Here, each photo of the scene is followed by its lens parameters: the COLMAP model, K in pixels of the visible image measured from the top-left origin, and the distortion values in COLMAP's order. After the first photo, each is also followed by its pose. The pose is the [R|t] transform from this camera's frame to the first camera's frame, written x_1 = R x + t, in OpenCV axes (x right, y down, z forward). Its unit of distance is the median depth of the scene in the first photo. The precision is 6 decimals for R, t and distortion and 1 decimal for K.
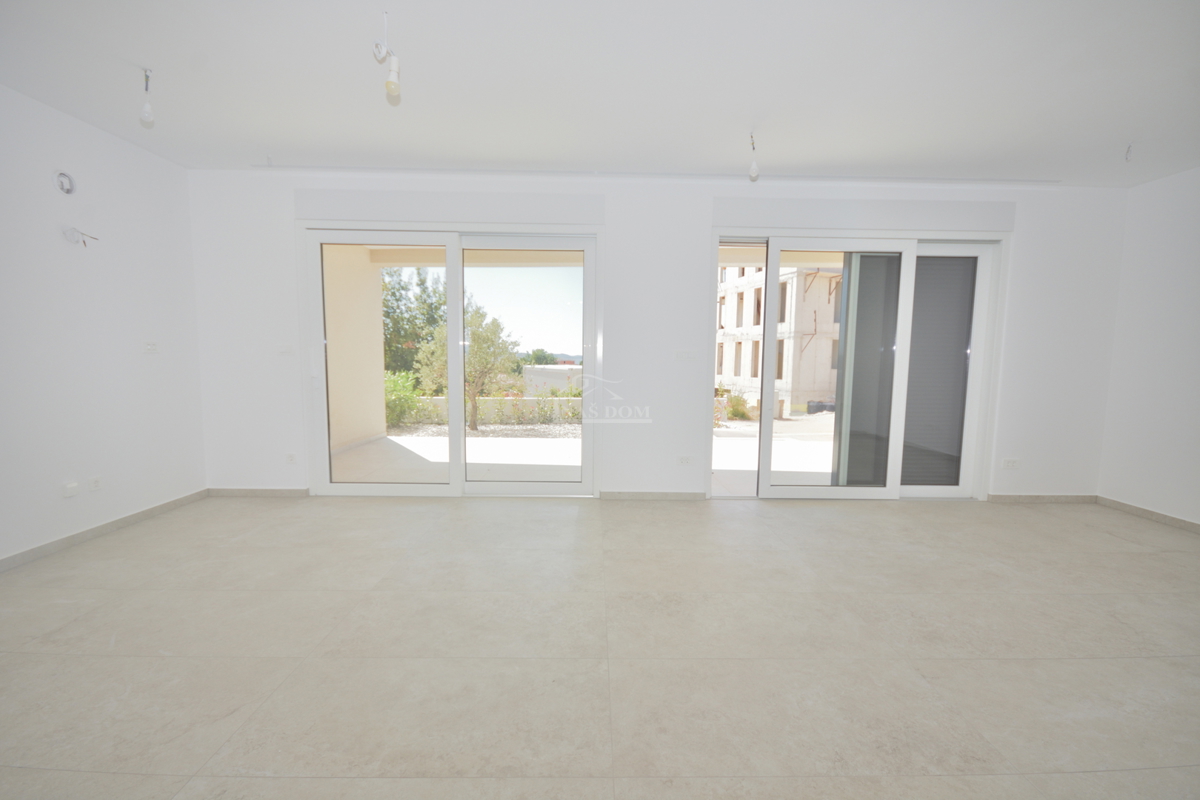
lens RADIAL K [[525.3, 0, 608.4], [0, 525.3, 414.0], [0, 0, 1]] dist [-0.001333, -0.004493]
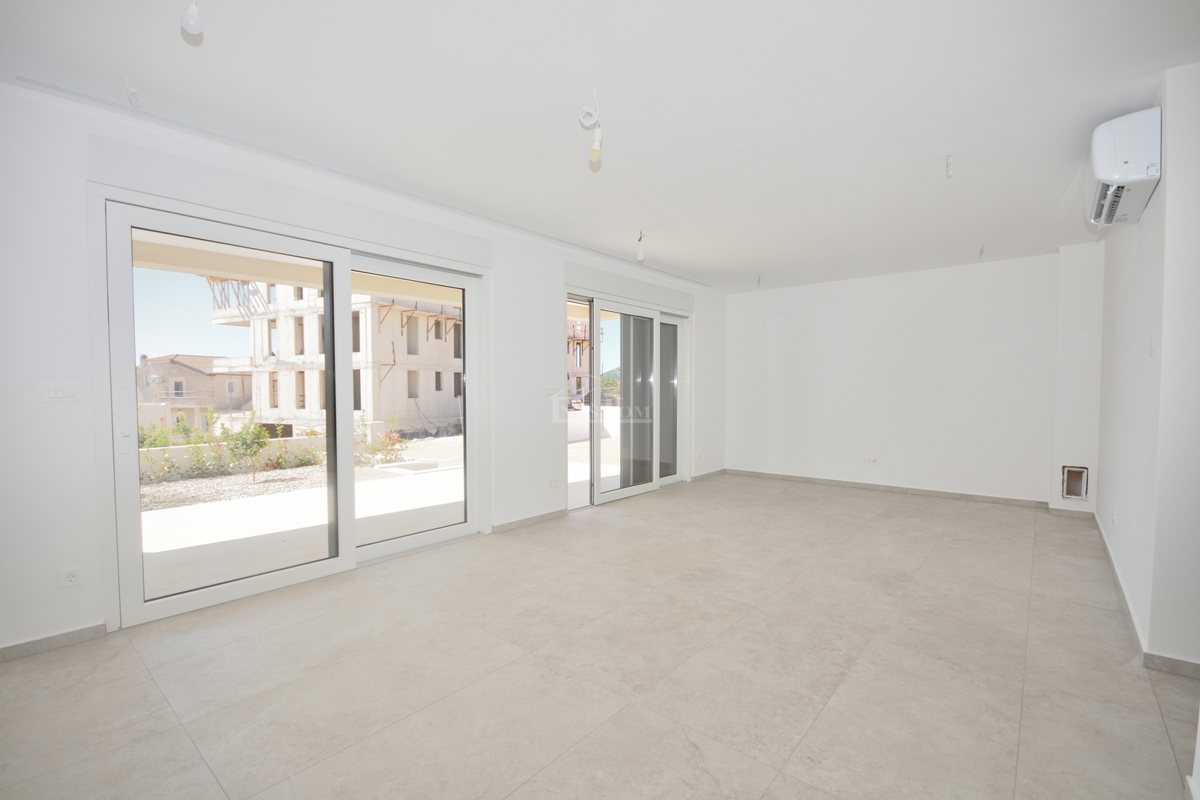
lens RADIAL K [[525.3, 0, 606.1], [0, 525.3, 409.7], [0, 0, 1]] dist [-0.001333, -0.004493]
pose [[0.653805, -0.042391, 0.755475, -0.157250], [0.089396, 0.995764, -0.021491, -0.008752], [-0.751364, 0.081587, 0.654825, 0.039125]]
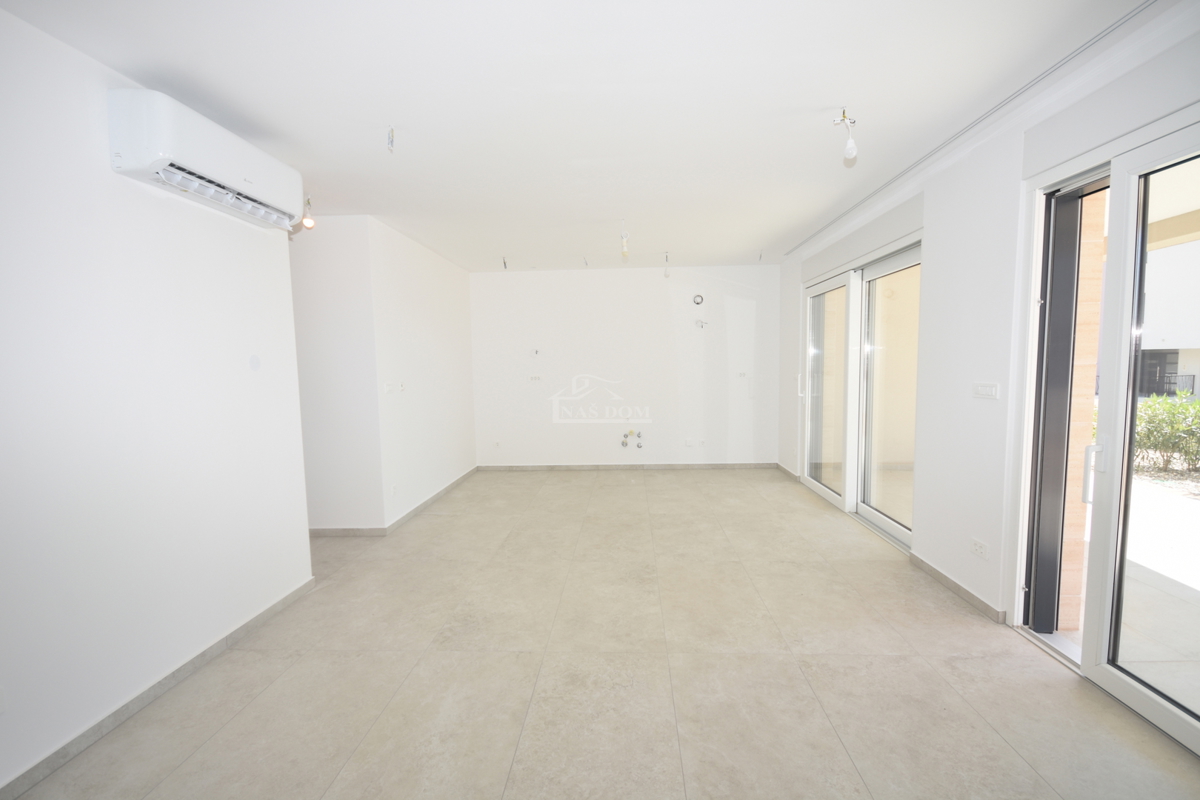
lens RADIAL K [[525.3, 0, 591.2], [0, 525.3, 405.2], [0, 0, 1]] dist [-0.001333, -0.004493]
pose [[-0.092238, 0.061523, -0.993835, 0.205999], [-0.088588, 0.993625, 0.069731, -0.022881], [0.991788, 0.094474, -0.086199, 0.138649]]
